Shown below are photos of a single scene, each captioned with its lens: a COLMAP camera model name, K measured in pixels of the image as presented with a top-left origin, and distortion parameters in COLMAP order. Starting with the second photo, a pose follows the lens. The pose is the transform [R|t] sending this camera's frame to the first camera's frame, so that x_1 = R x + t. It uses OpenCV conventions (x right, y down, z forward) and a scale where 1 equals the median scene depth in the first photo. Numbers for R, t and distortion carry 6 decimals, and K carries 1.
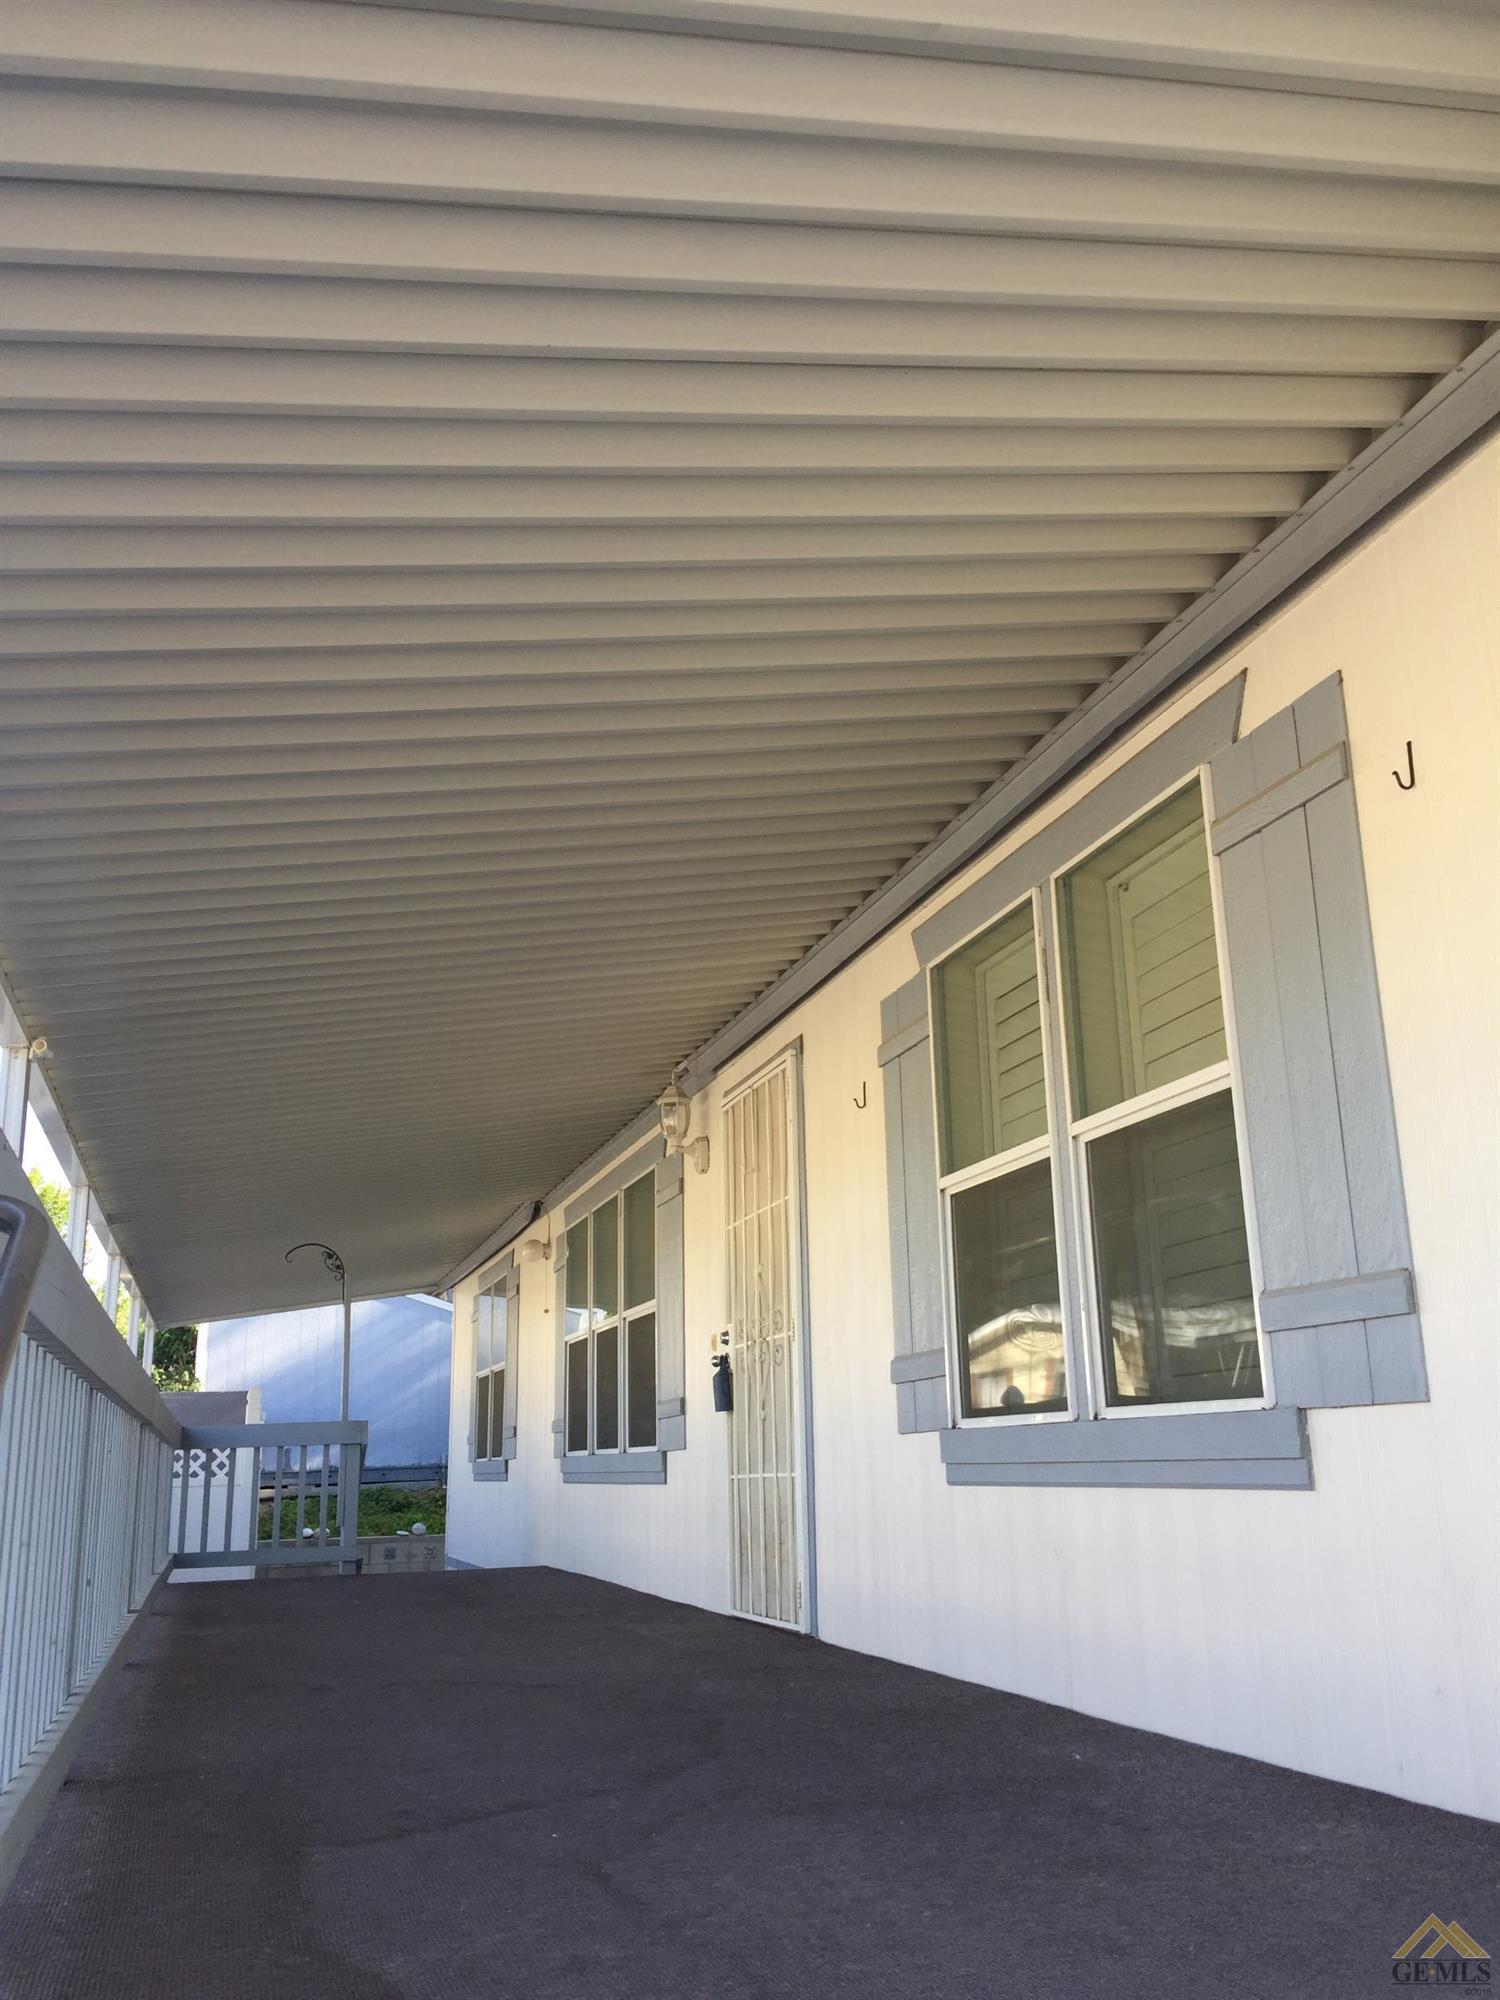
lens RADIAL K [[1704.9, 0, 750.0], [0, 1704.9, 1000.0], [0, 0, 1]] dist [0.100782, -0.158383]
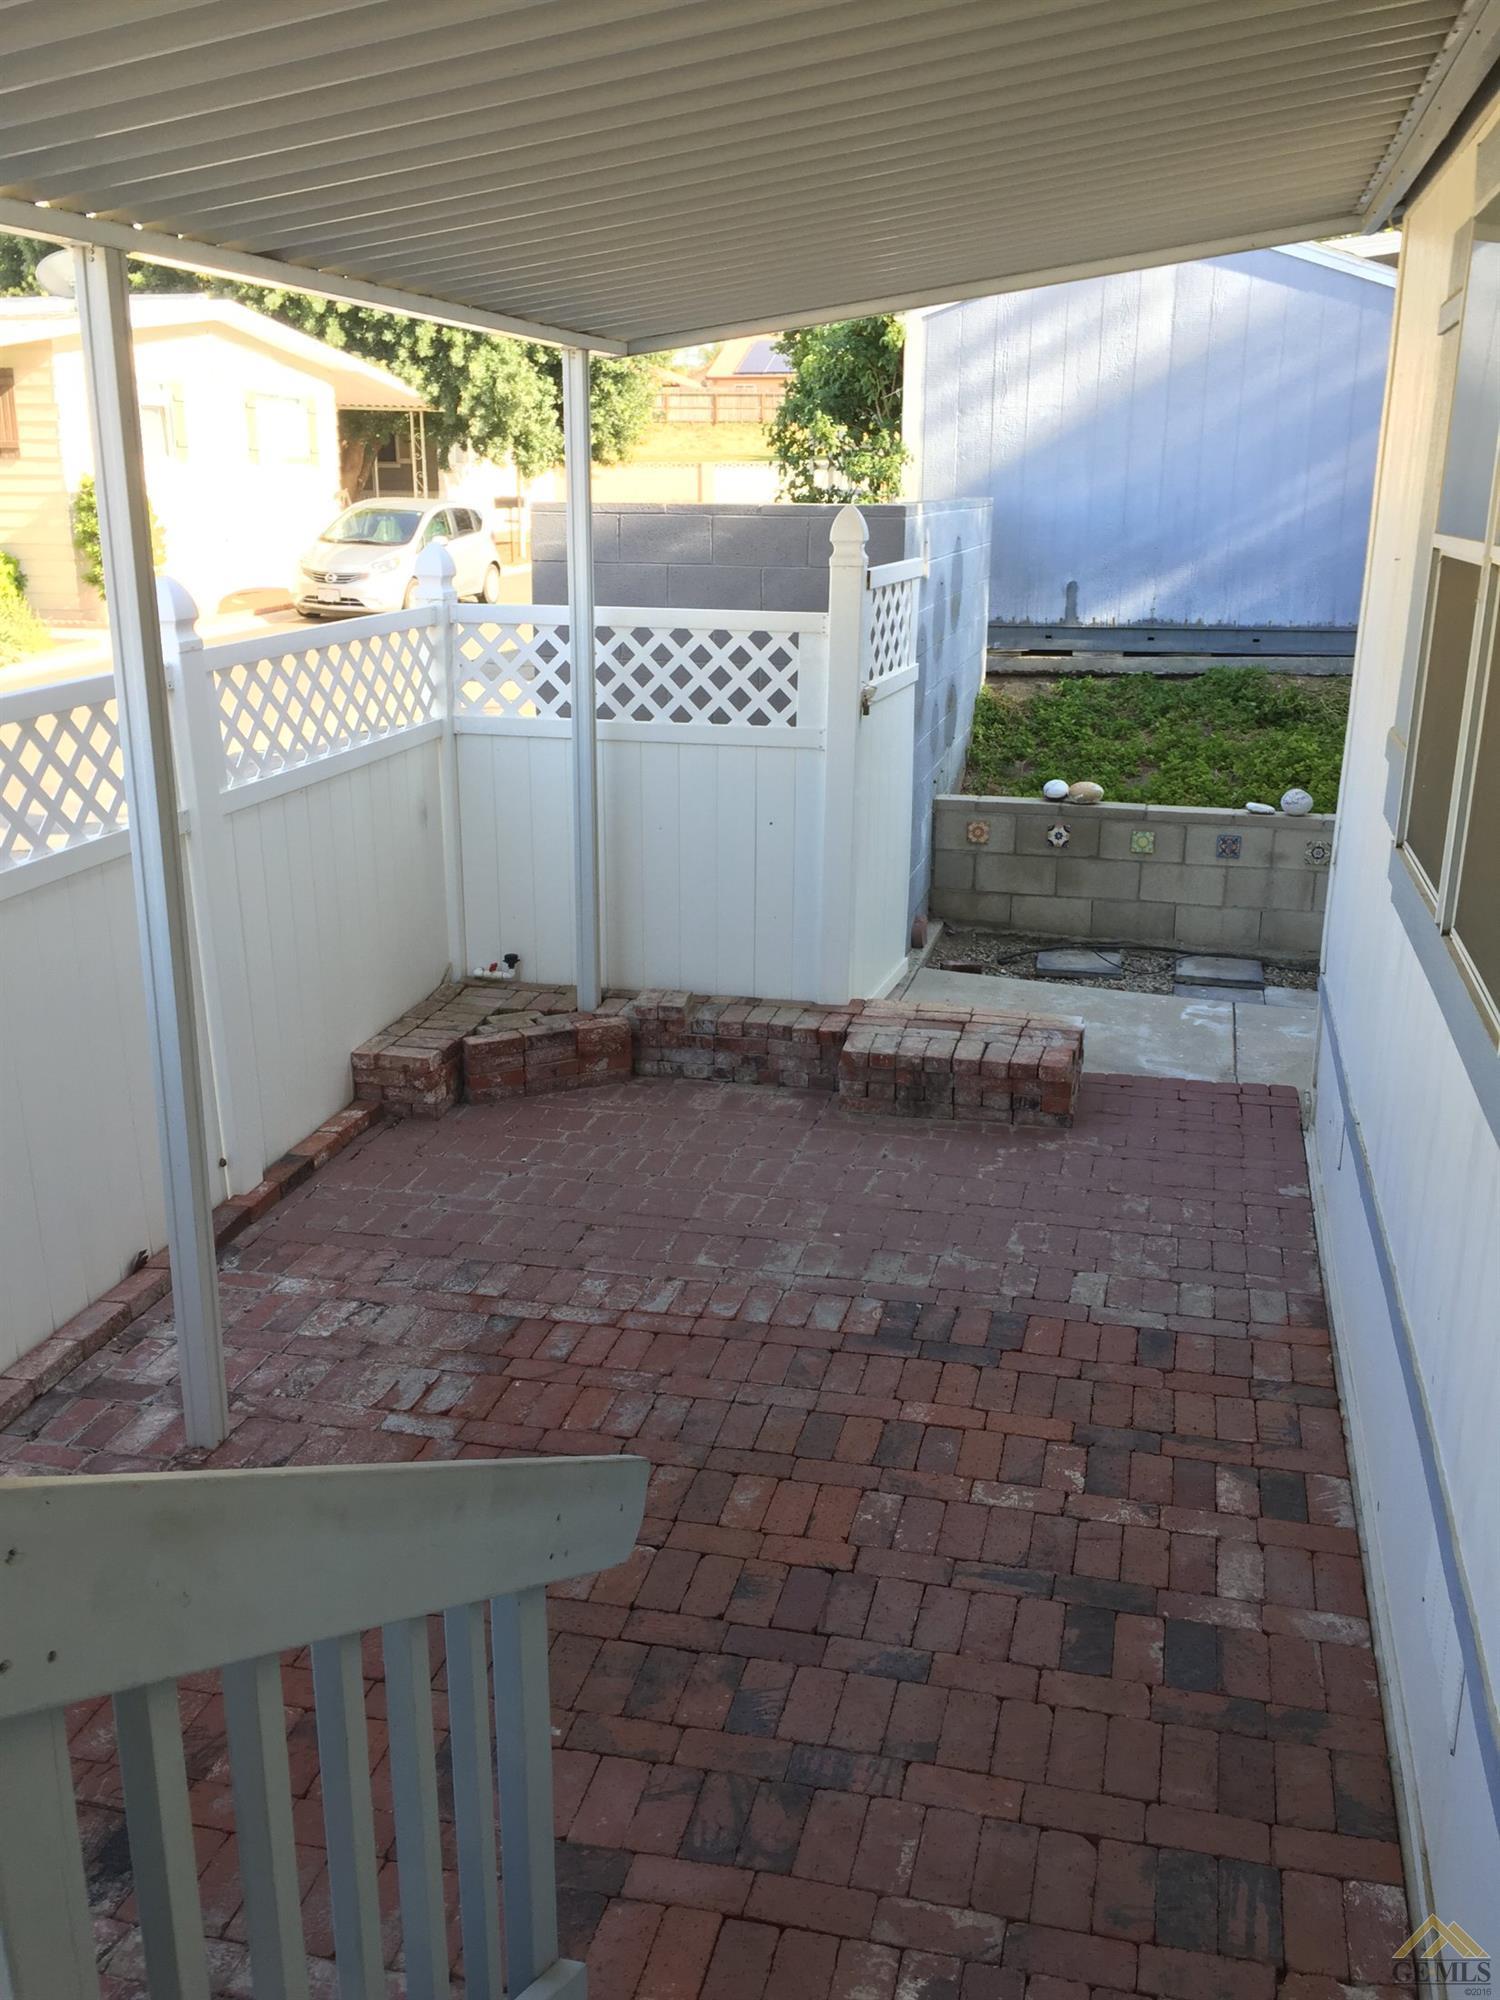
lens RADIAL K [[1704.9, 0, 750.0], [0, 1704.9, 1000.0], [0, 0, 1]] dist [0.100782, -0.158383]
pose [[0.855362, 0.161911, -0.492078, -0.083140], [0.126557, 0.855805, 0.501579, 0.105336], [0.502333, -0.491308, 0.711532, 0.577777]]
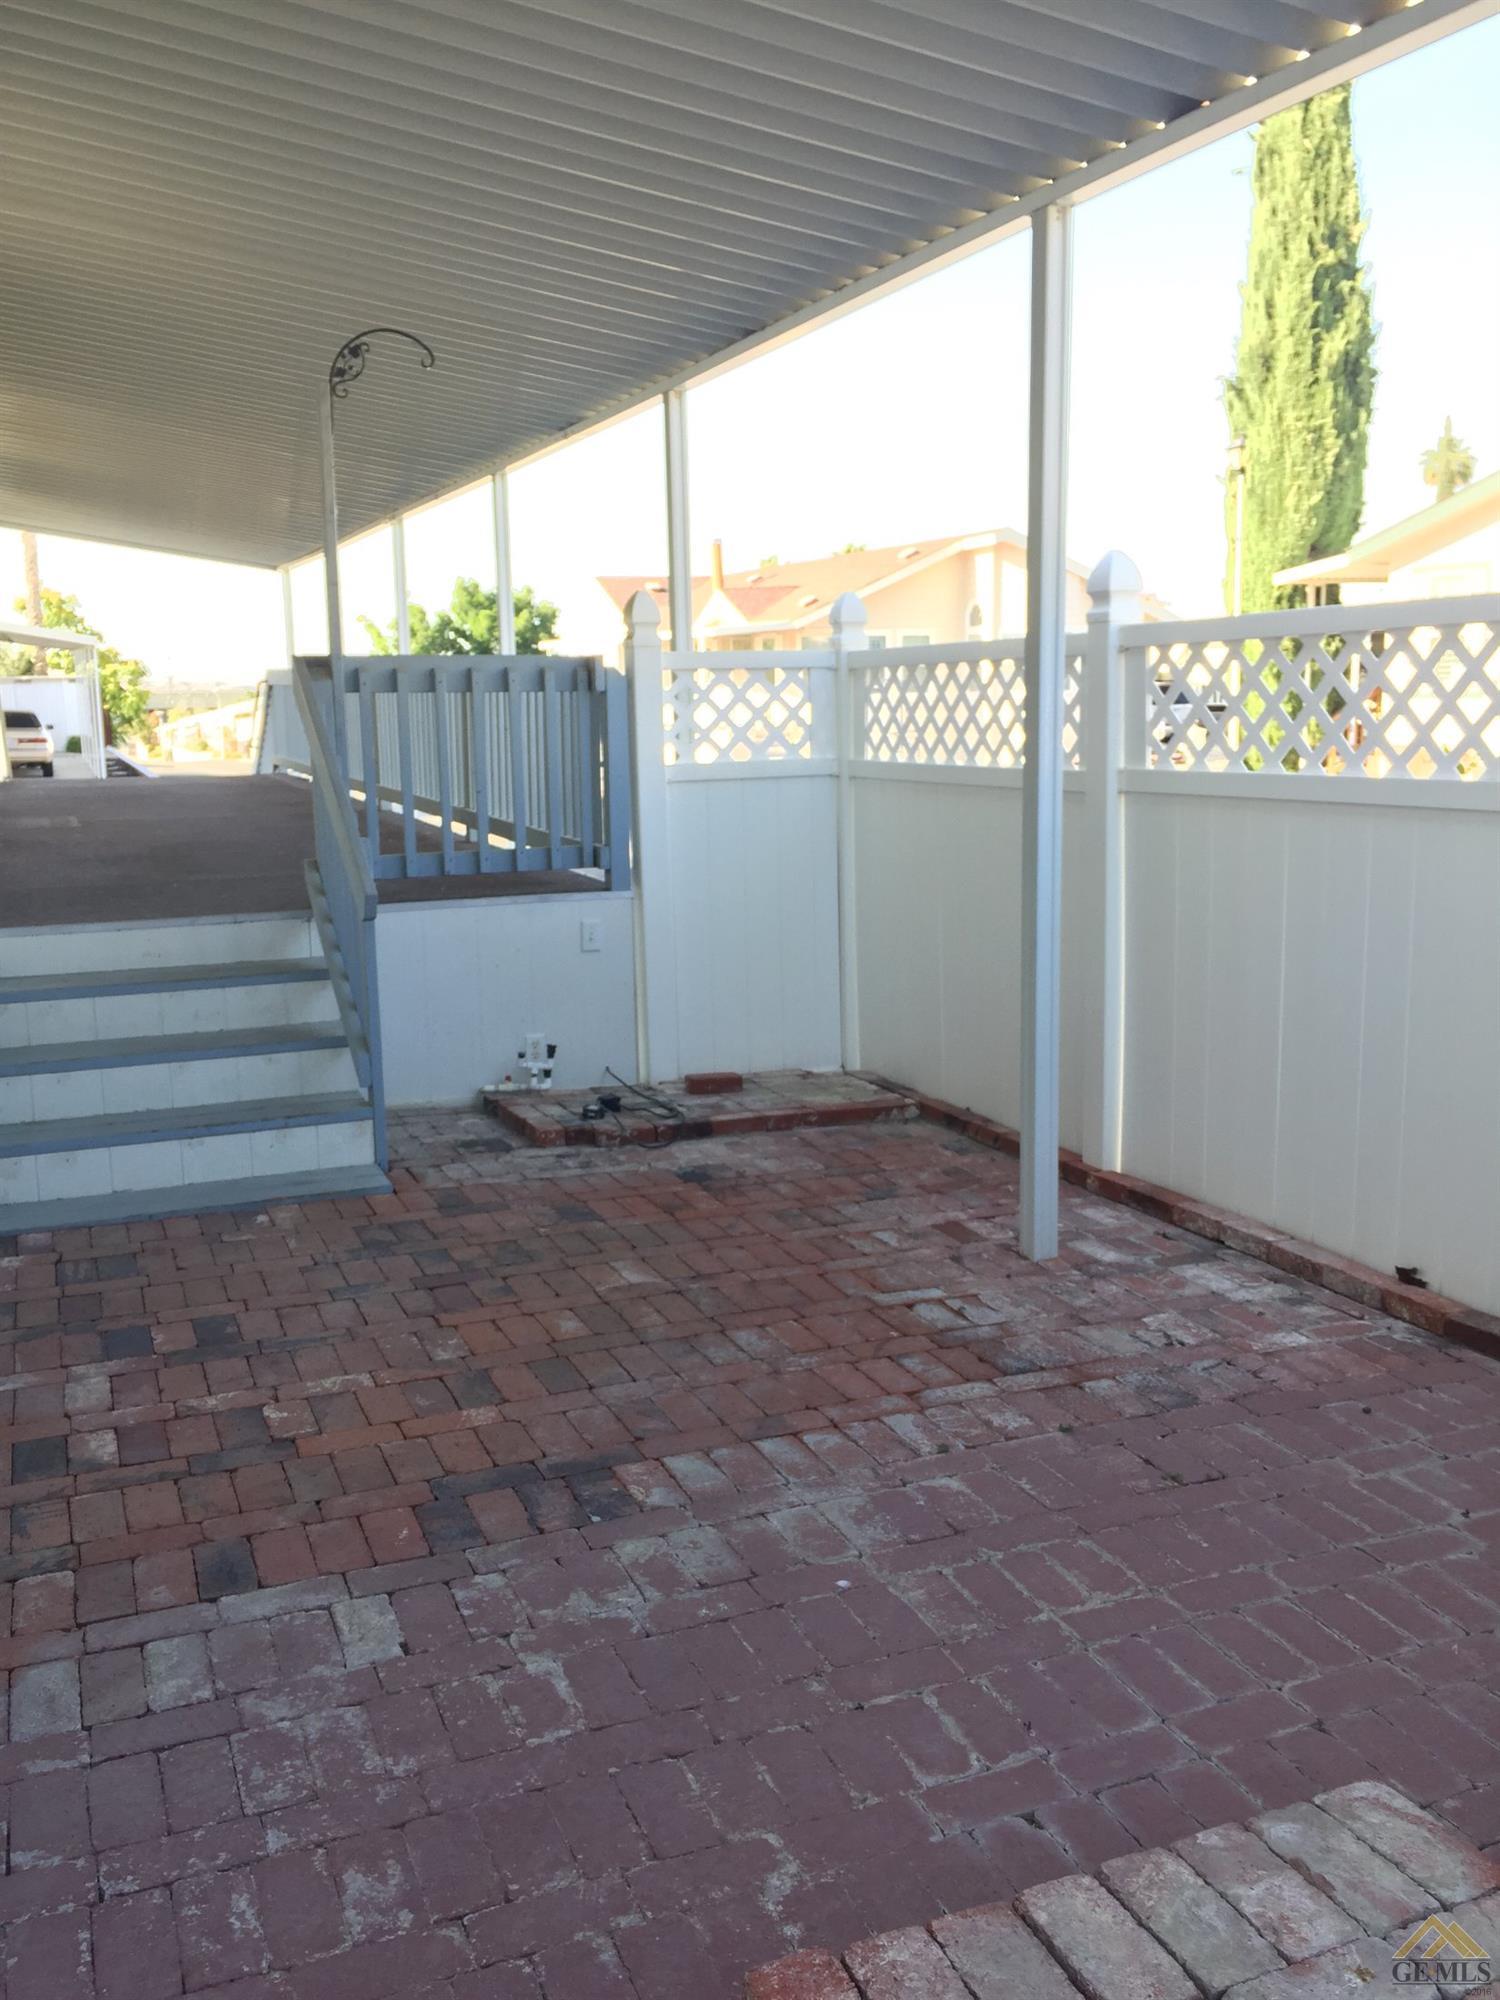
lens RADIAL K [[1704.9, 0, 750.0], [0, 1704.9, 1000.0], [0, 0, 1]] dist [0.100782, -0.158383]
pose [[-0.994832, 0.043473, -0.091754, -0.350616], [0.051047, 0.995334, -0.081883, 0.469769], [0.087767, -0.086143, -0.992409, 1.516394]]
